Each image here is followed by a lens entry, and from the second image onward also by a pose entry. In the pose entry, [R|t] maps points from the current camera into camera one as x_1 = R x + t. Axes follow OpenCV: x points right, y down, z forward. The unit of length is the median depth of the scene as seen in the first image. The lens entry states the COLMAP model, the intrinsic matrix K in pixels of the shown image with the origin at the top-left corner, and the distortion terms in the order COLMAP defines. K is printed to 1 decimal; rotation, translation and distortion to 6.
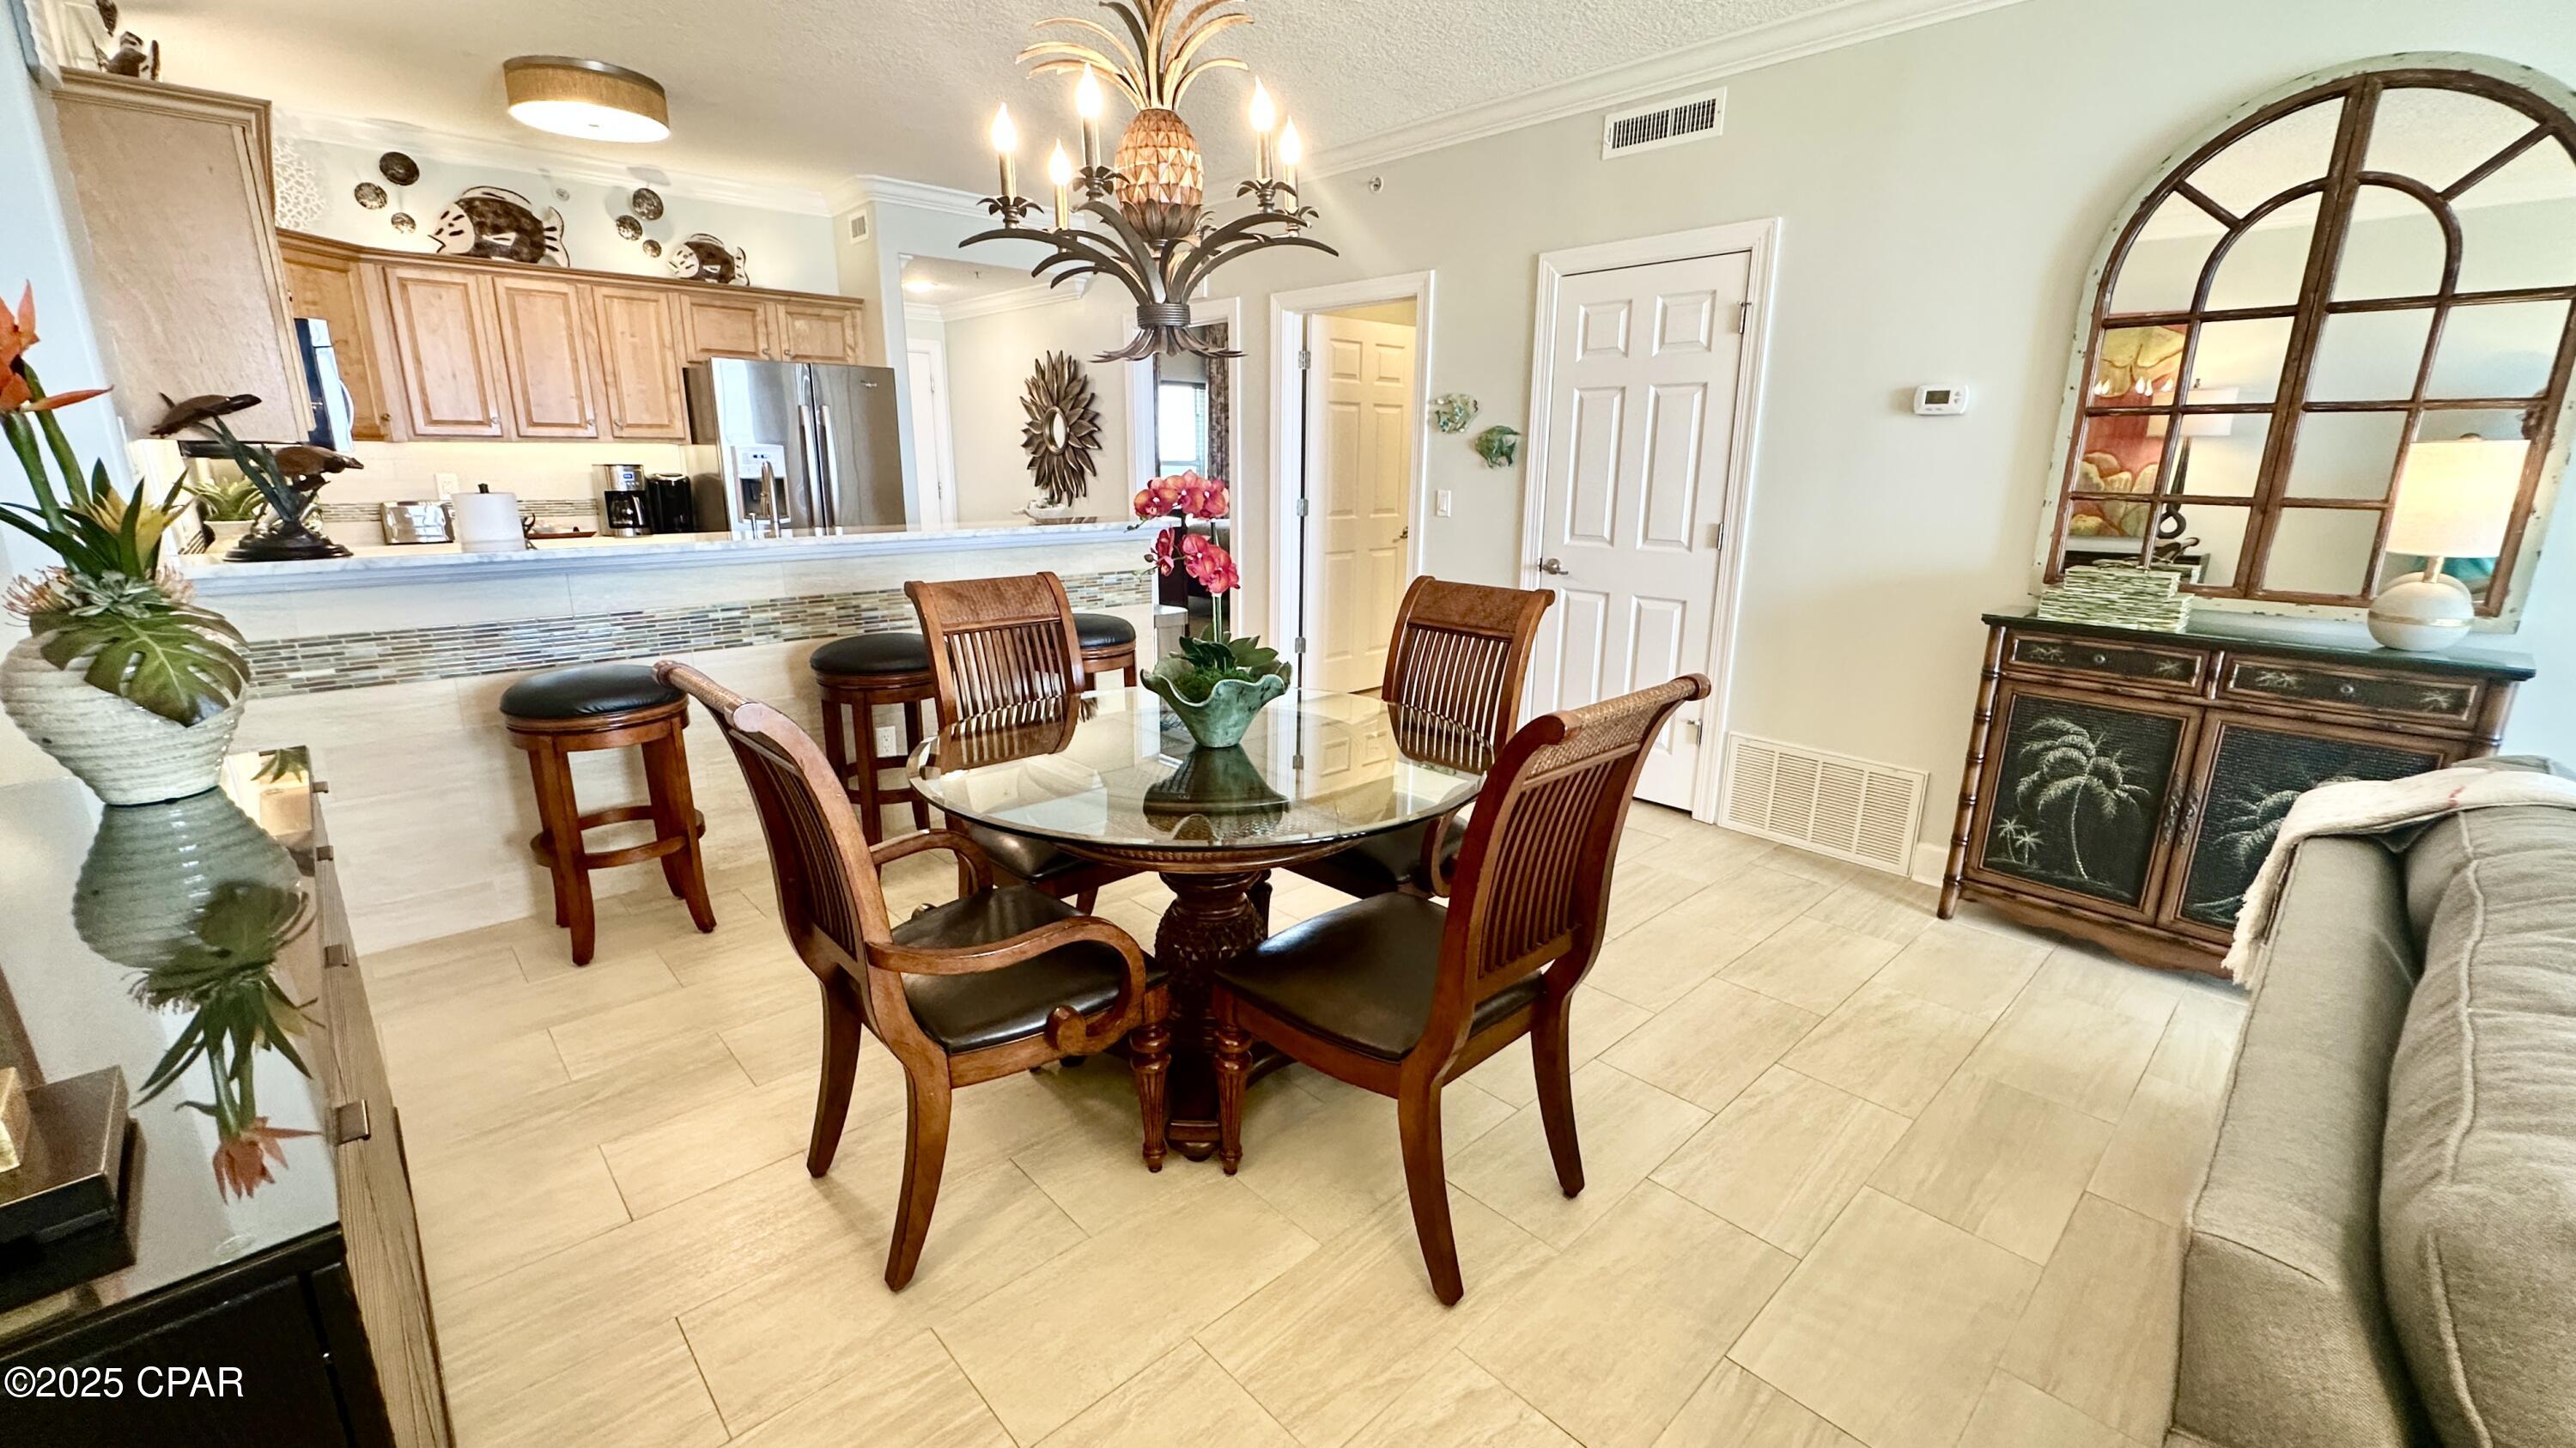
lens RADIAL K [[1051.3, 0, 1288.0], [0, 1051.3, 724.0], [0, 0, 1]] dist [-0.003635, 0.000469]
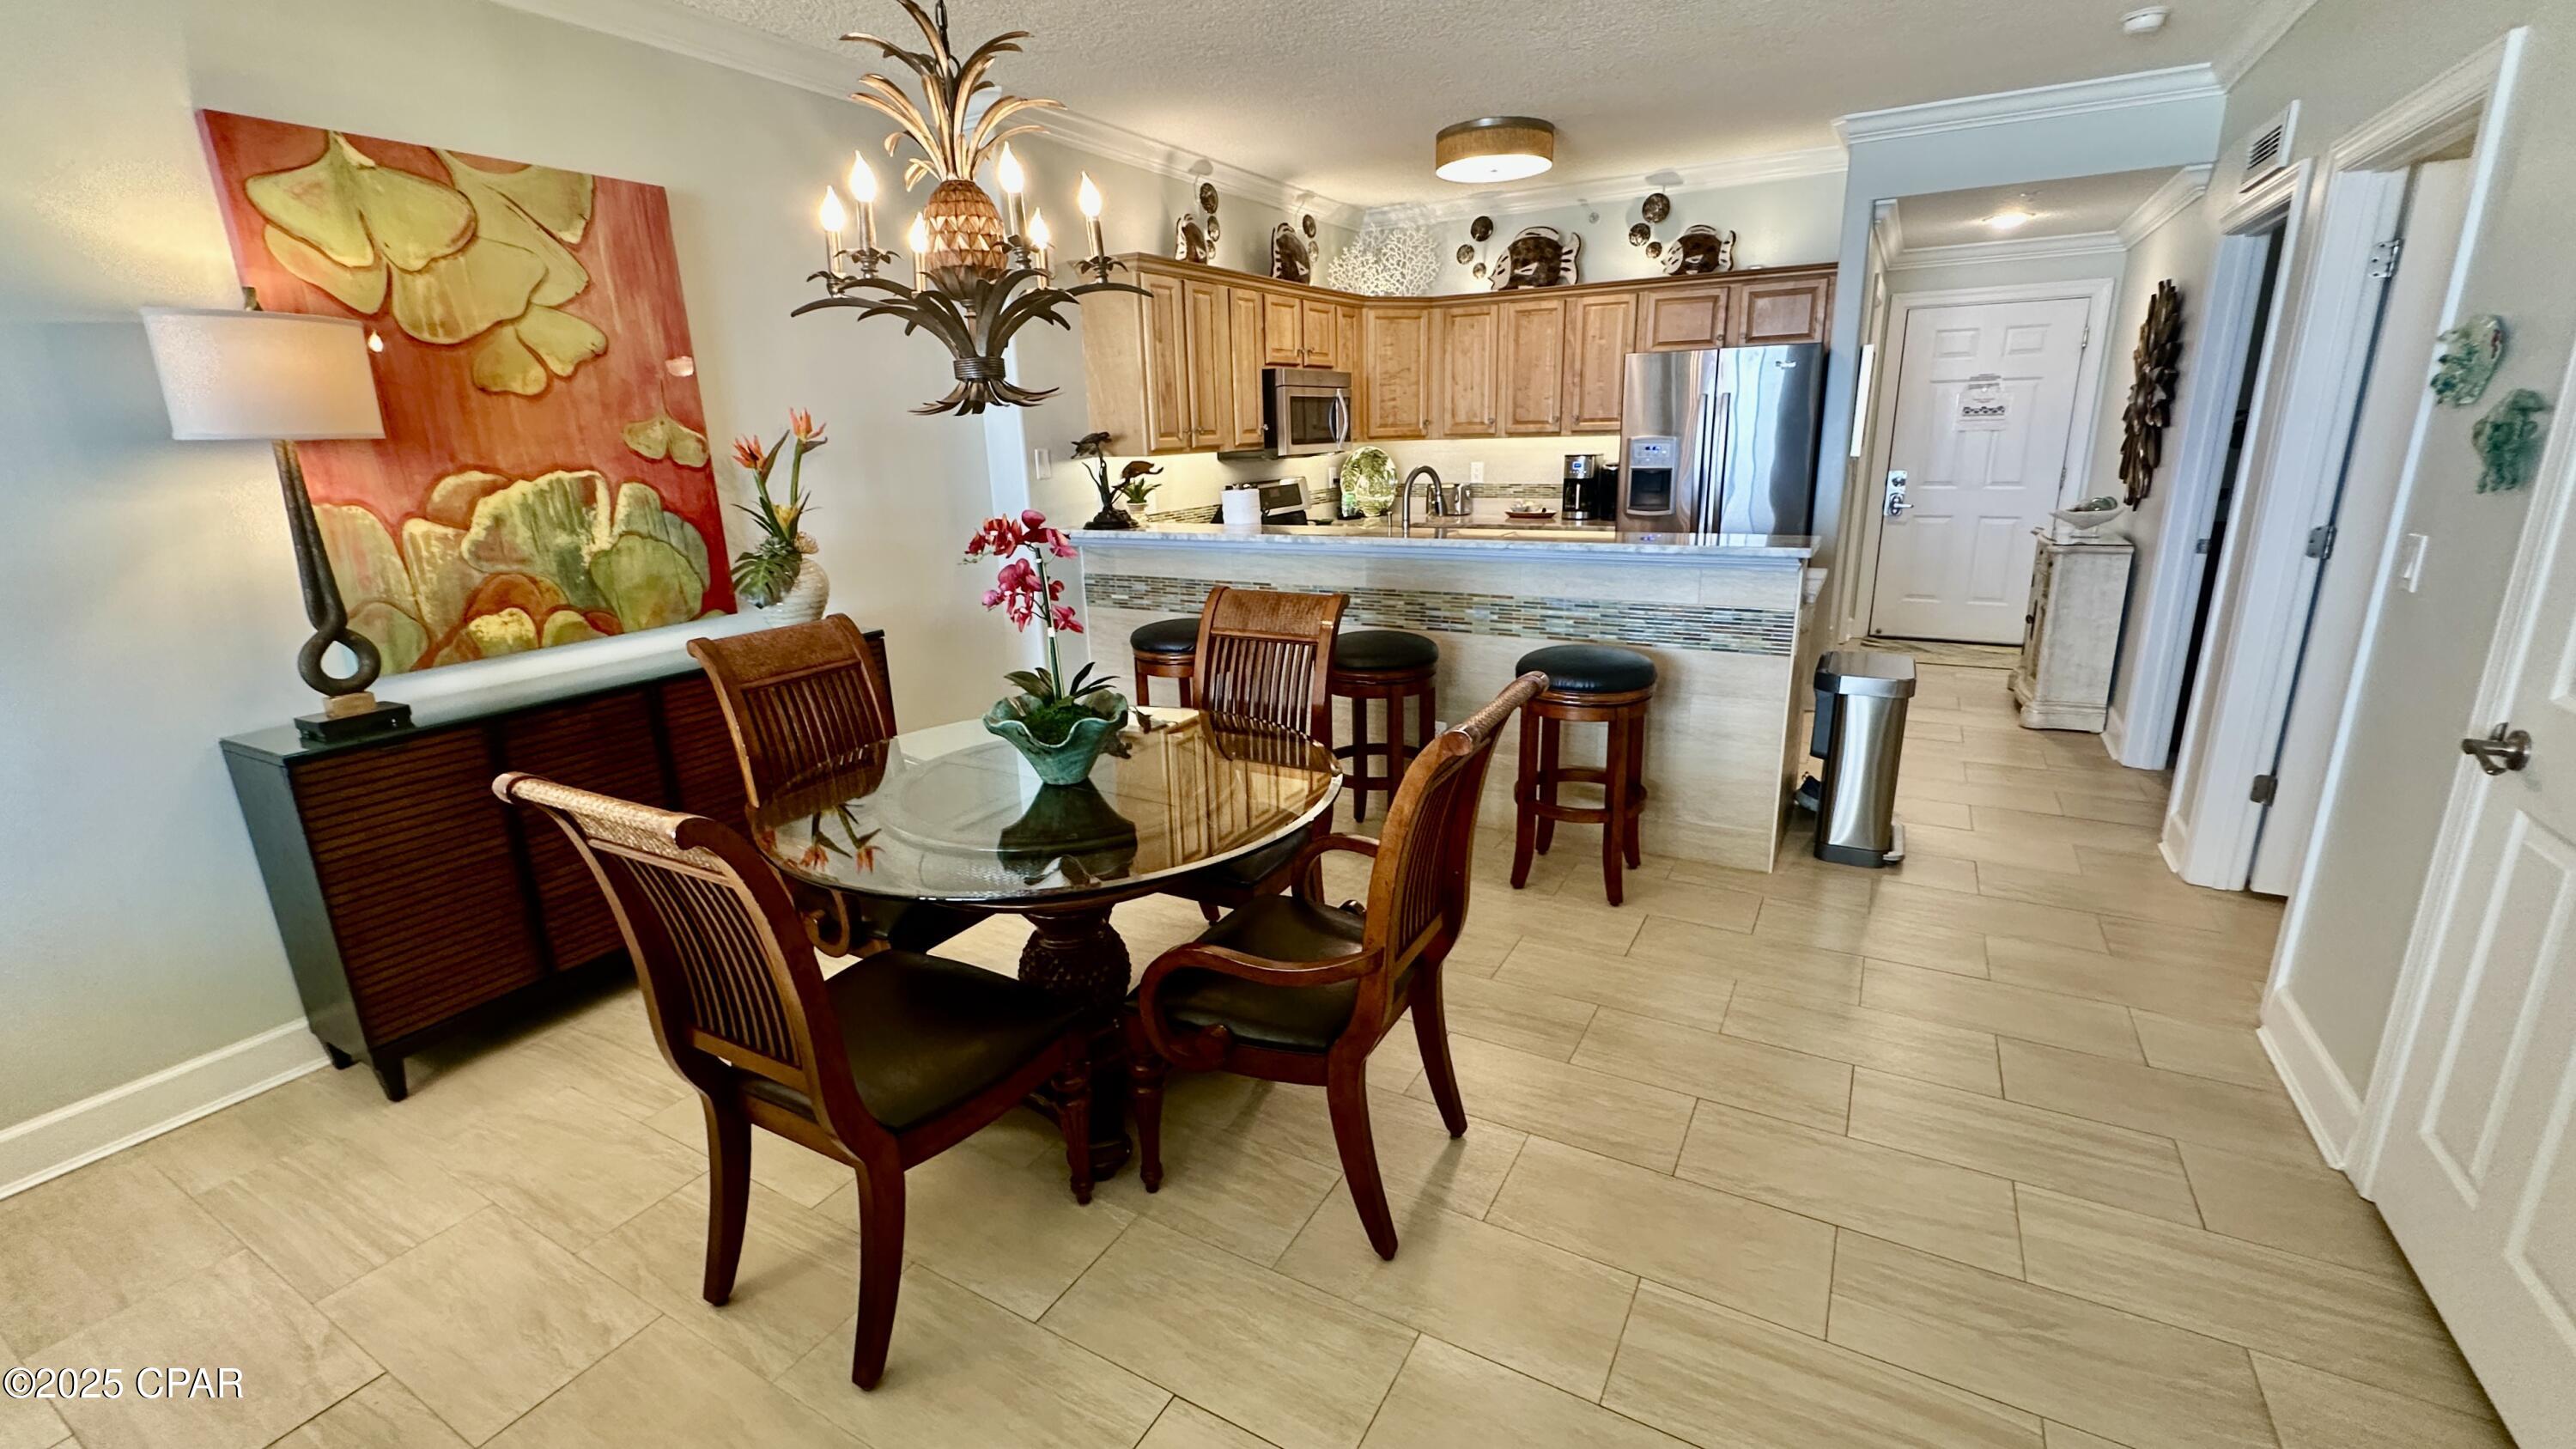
lens RADIAL K [[1065.2, 0, 1292.2], [0, 1065.2, 723.6], [0, 0, 1]] dist [-0.002941, 0.000007]
pose [[0.304584, 0.239452, -0.921895, 0.404173], [-0.208528, 0.961168, 0.180757, -0.114766], [0.929378, 0.137186, 0.342689, 0.368583]]
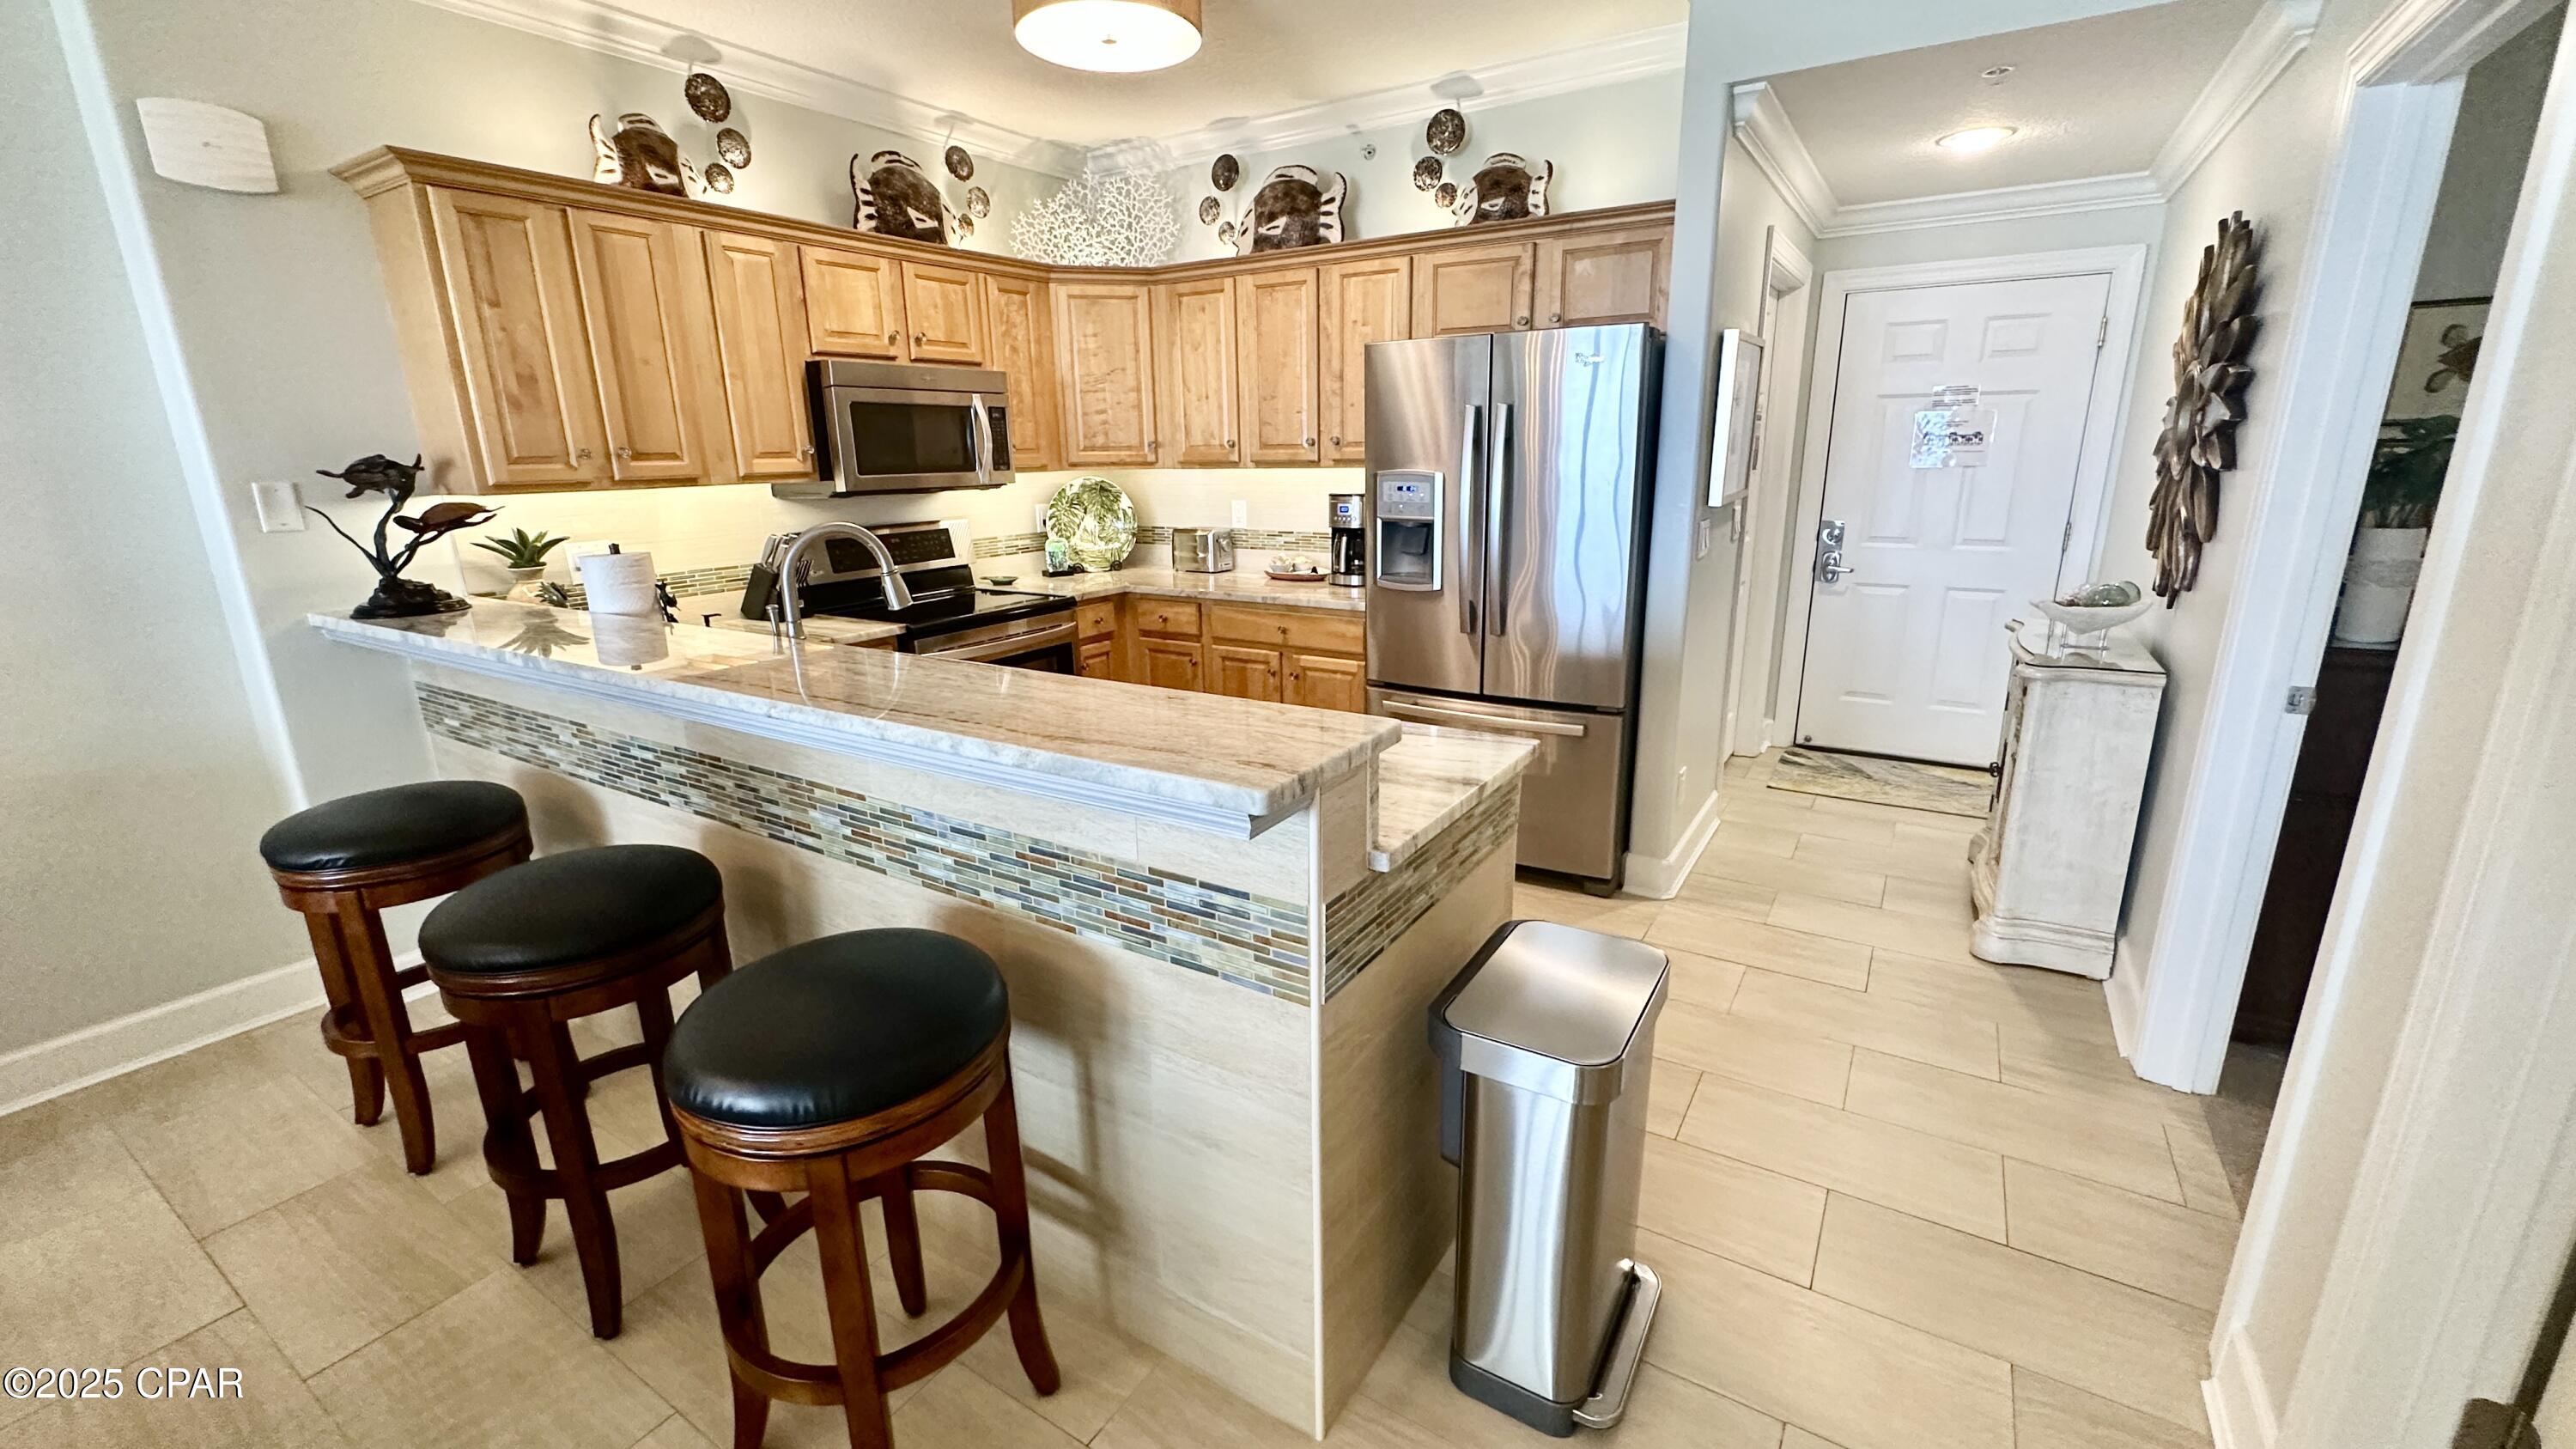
lens RADIAL K [[1030.4, 0, 1290.3], [0, 1030.4, 724.0], [0, 0, 1]] dist [-0.003260, 0.000168]
pose [[0.258727, 0.238474, -0.936050, 0.118610], [-0.224092, 0.957427, 0.181981, -0.217777], [0.939597, 0.162678, 0.301152, 0.772223]]
